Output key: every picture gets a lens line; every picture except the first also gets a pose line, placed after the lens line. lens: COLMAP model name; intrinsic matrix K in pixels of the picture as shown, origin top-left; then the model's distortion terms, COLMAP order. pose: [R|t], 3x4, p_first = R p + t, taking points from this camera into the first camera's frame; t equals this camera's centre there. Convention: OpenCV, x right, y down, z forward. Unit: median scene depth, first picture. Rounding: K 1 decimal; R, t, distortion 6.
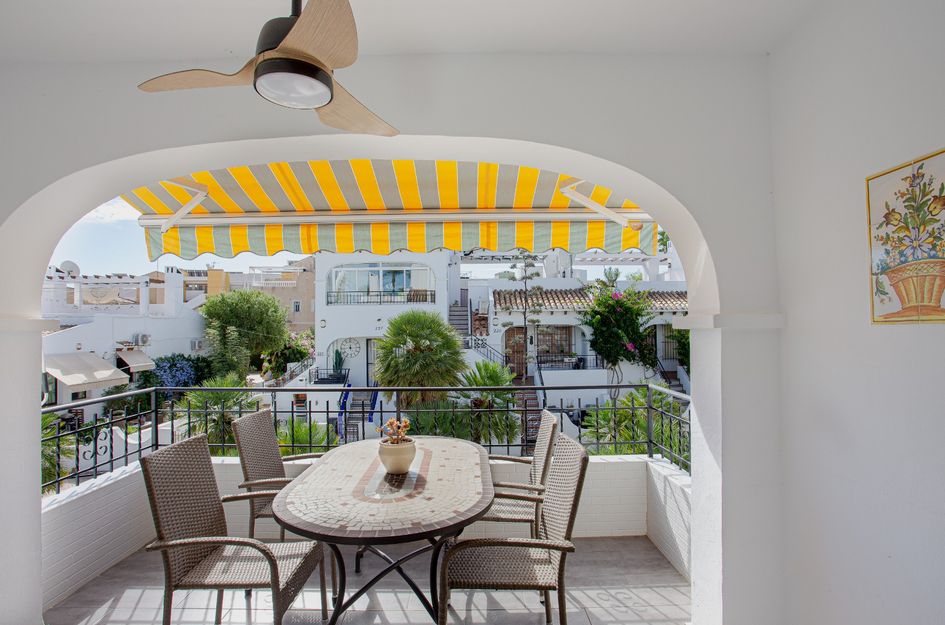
lens RADIAL K [[470.3, 0, 472.3], [0, 470.3, 314.8], [0, 0, 1]] dist [0.000993, 0.000006]
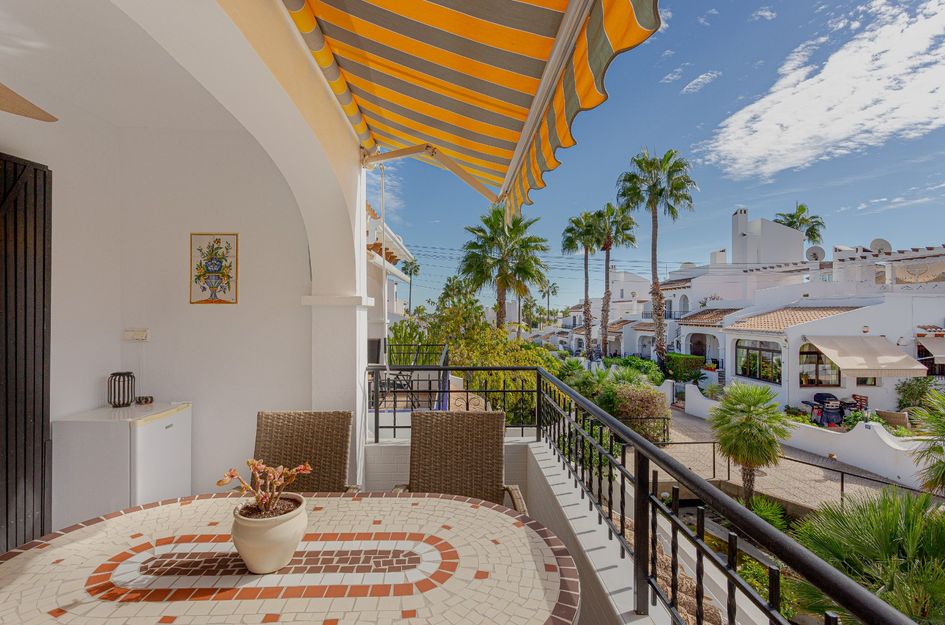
lens RADIAL K [[470.3, 0, 473.0], [0, 470.3, 311.1], [0, 0, 1]] dist [0.000993, 0.000006]
pose [[0.030867, 0.015284, -0.999407, 0.061032], [0.014396, 0.999773, 0.015735, 0.007197], [0.999420, -0.014874, 0.030640, 0.198668]]
